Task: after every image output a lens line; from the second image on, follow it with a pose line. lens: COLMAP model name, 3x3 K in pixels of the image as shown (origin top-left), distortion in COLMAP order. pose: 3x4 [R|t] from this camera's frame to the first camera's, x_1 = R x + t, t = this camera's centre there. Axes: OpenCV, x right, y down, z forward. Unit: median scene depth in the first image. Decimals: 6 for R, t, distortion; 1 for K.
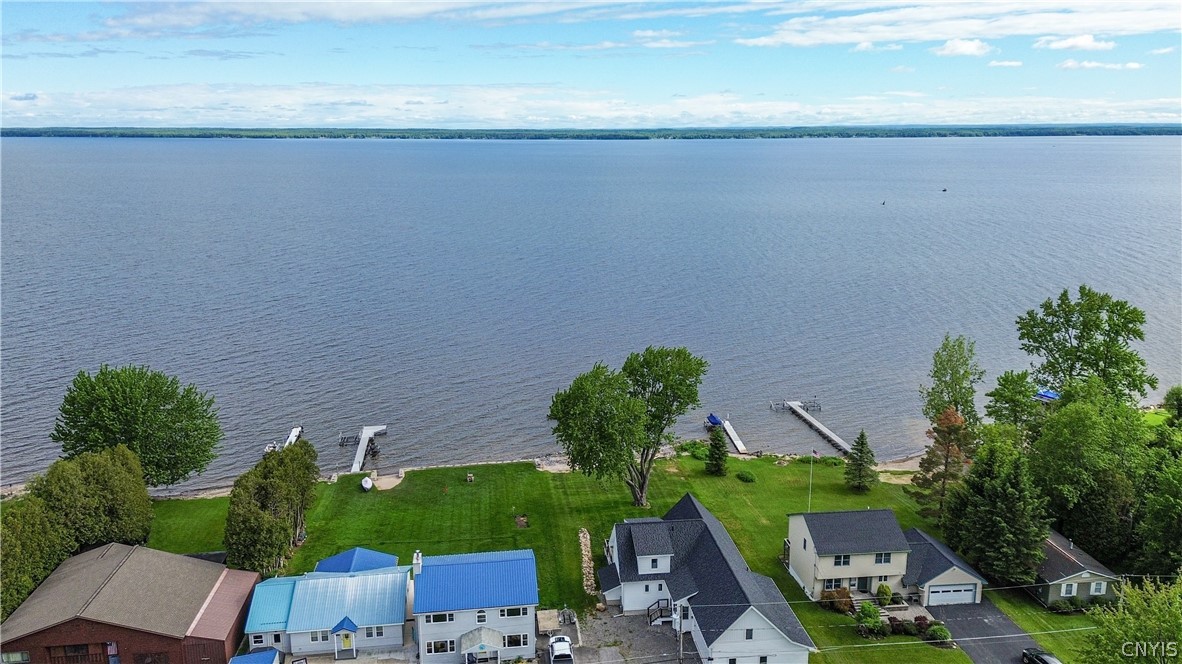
lens RADIAL K [[874.4, 0, 591.0], [0, 874.4, 332.0], [0, 0, 1]] dist [0.083382, -0.086701]
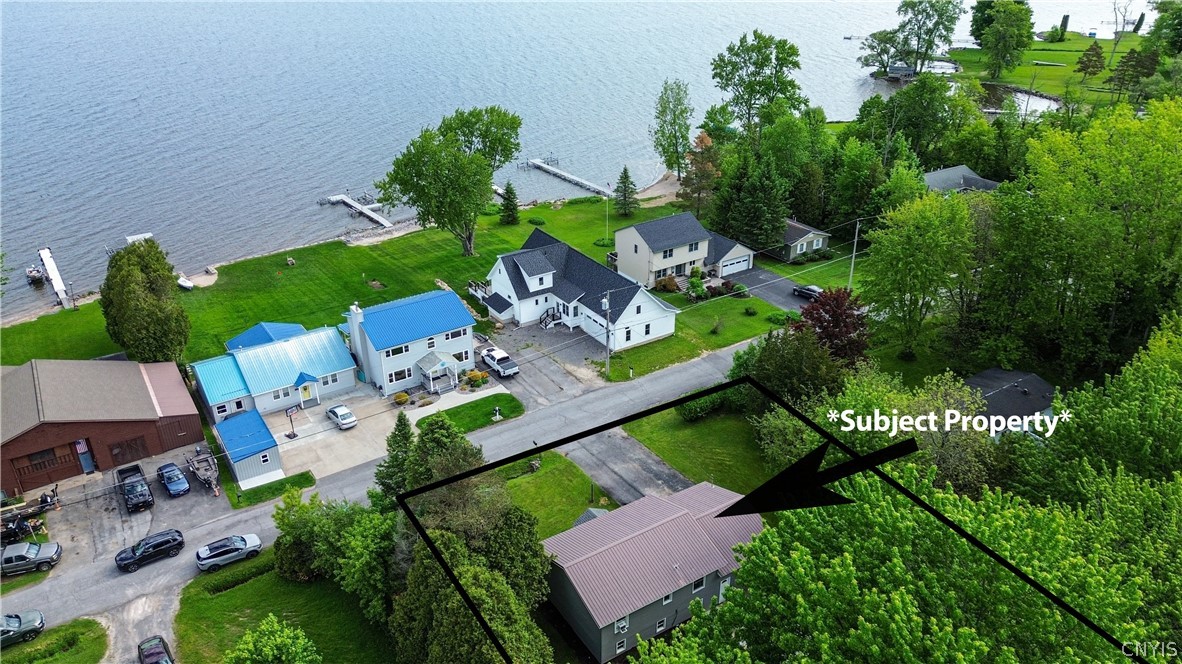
lens RADIAL K [[874.4, 0, 591.0], [0, 874.4, 332.0], [0, 0, 1]] dist [0.083382, -0.086701]
pose [[0.891810, -0.202503, 0.404558, -0.357764], [0.105591, 0.962700, 0.249118, 0.035083], [-0.439915, -0.179448, 0.879928, -0.106129]]
